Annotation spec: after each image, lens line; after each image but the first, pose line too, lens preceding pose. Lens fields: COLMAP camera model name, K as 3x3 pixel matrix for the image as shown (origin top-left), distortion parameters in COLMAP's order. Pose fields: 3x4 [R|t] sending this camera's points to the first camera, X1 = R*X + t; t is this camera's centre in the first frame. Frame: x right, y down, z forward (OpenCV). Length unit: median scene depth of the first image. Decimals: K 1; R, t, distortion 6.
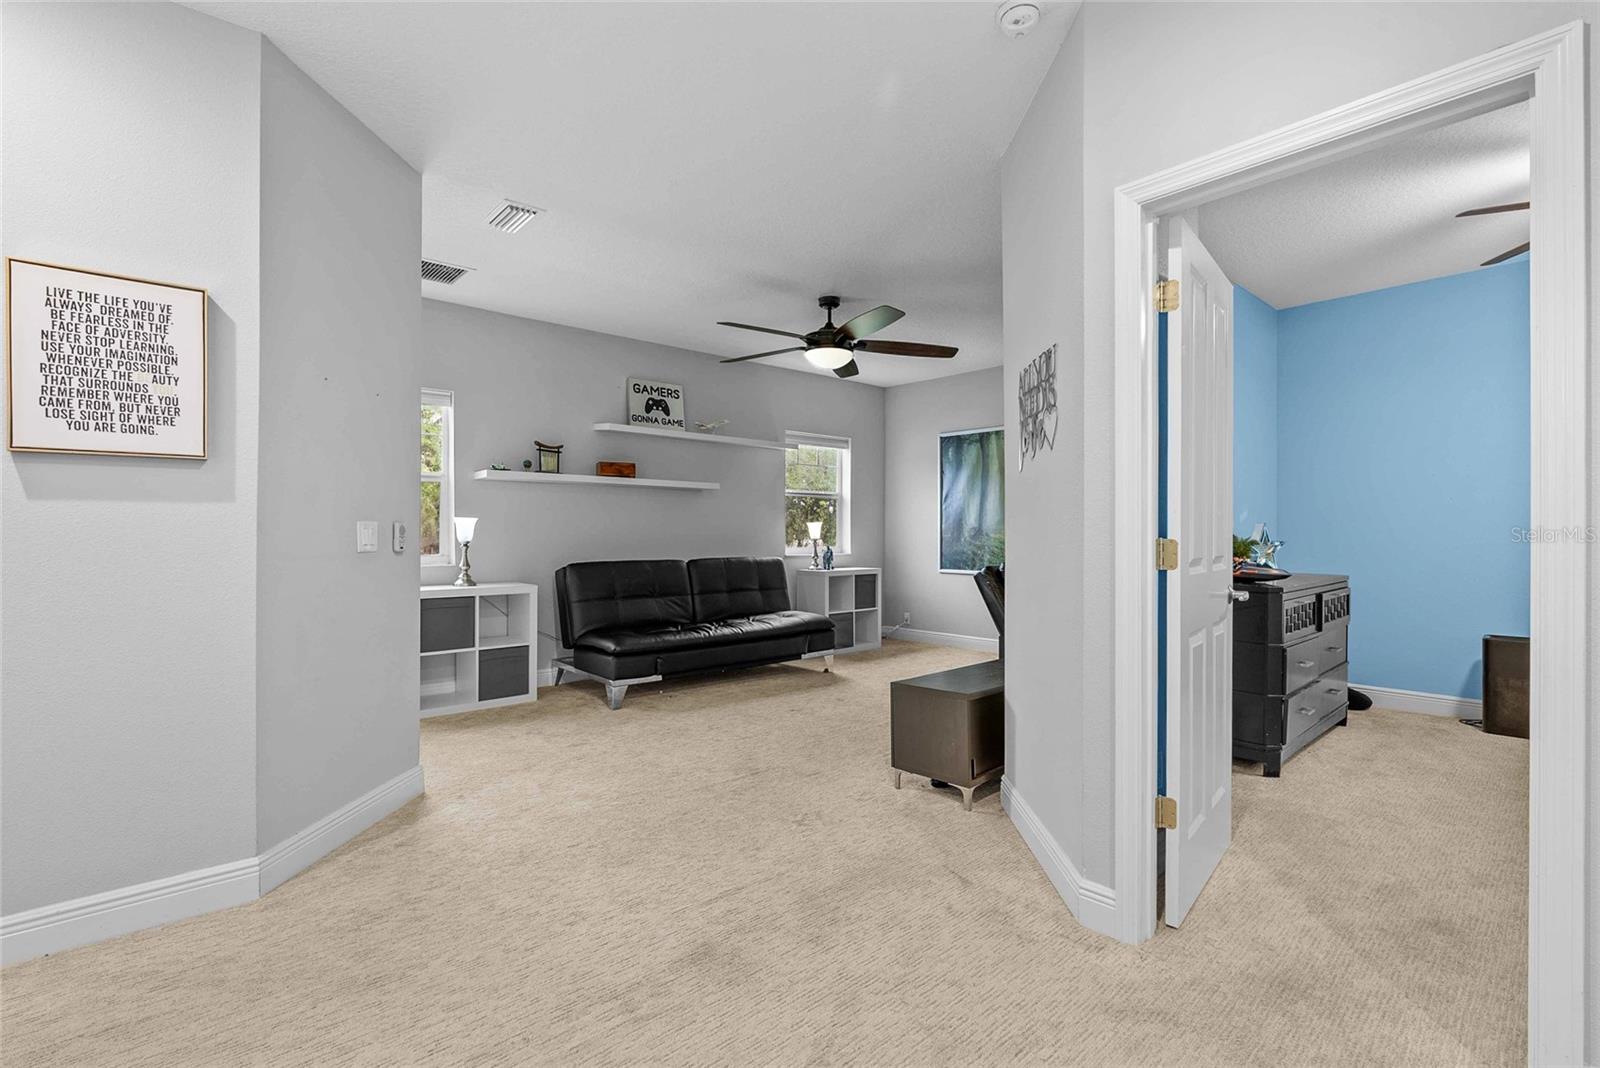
lens RADIAL K [[728.7, 0, 806.9], [0, 728.7, 532.5], [0, 0, 1]] dist [-0.001653, 0.000878]
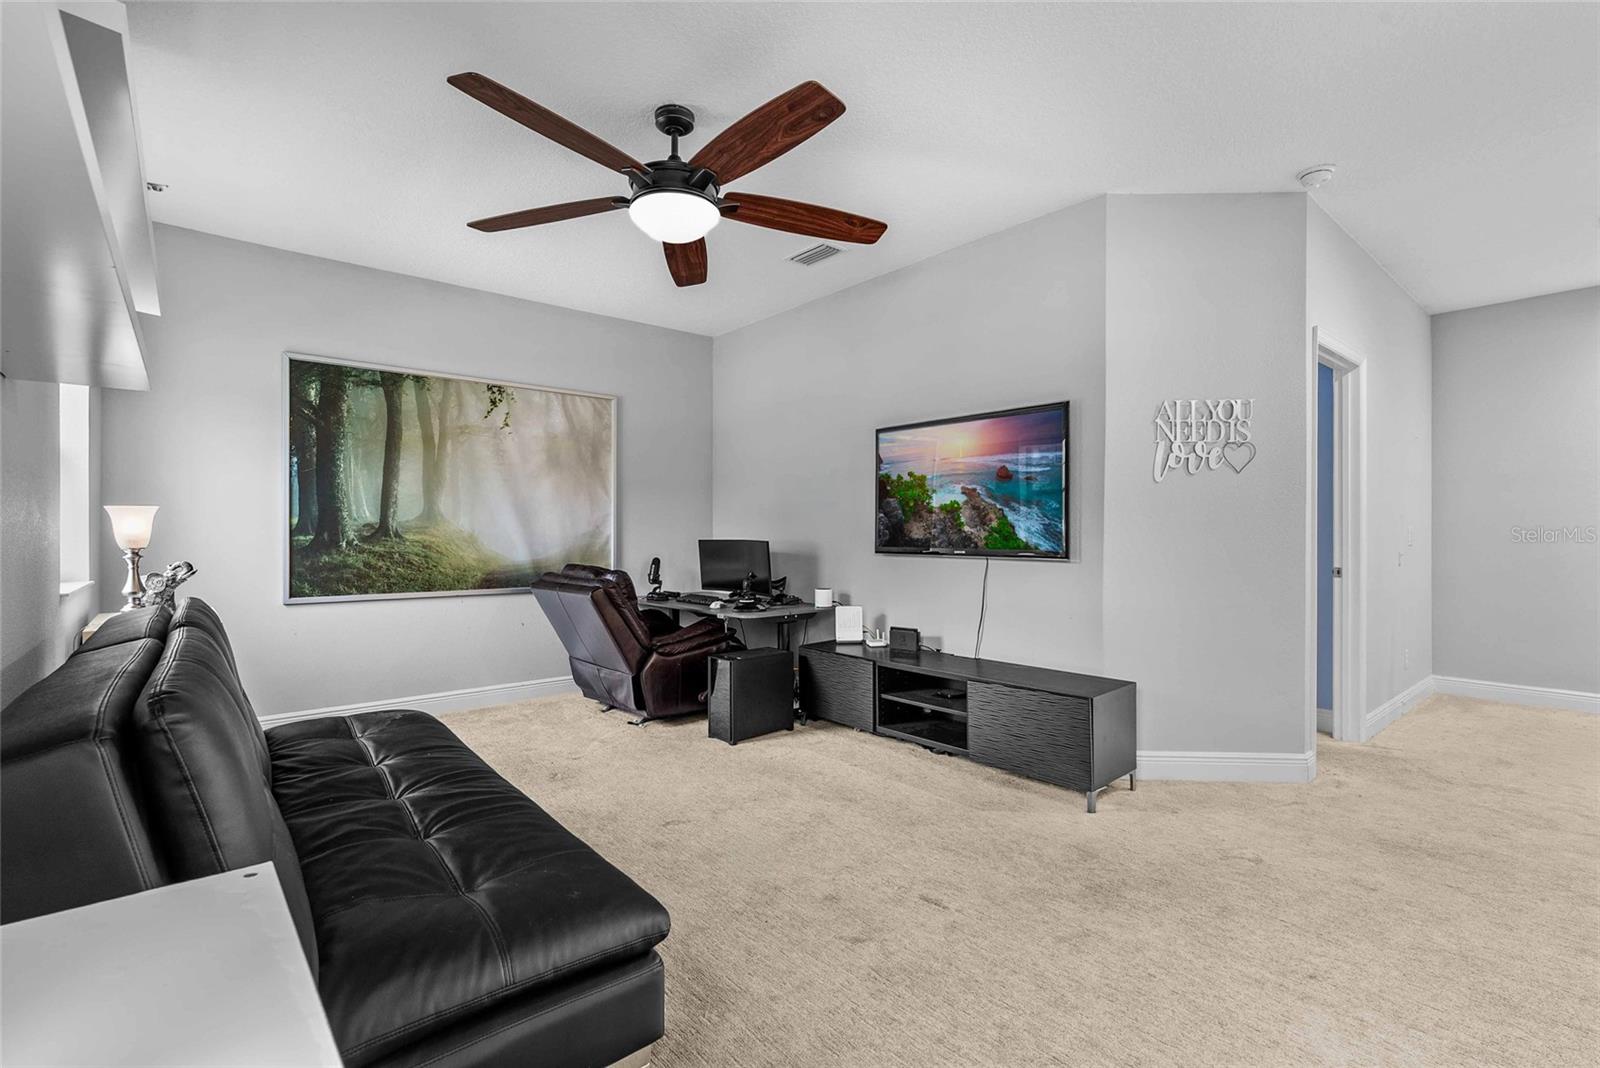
lens RADIAL K [[728.7, 0, 815.9], [0, 728.7, 537.0], [0, 0, 1]] dist [-0.001653, 0.000878]
pose [[0.027996, -0.006528, 0.999587, -0.372624], [-0.004151, 0.999969, 0.006646, -0.001465], [-0.999599, -0.004336, 0.027968, 0.612668]]
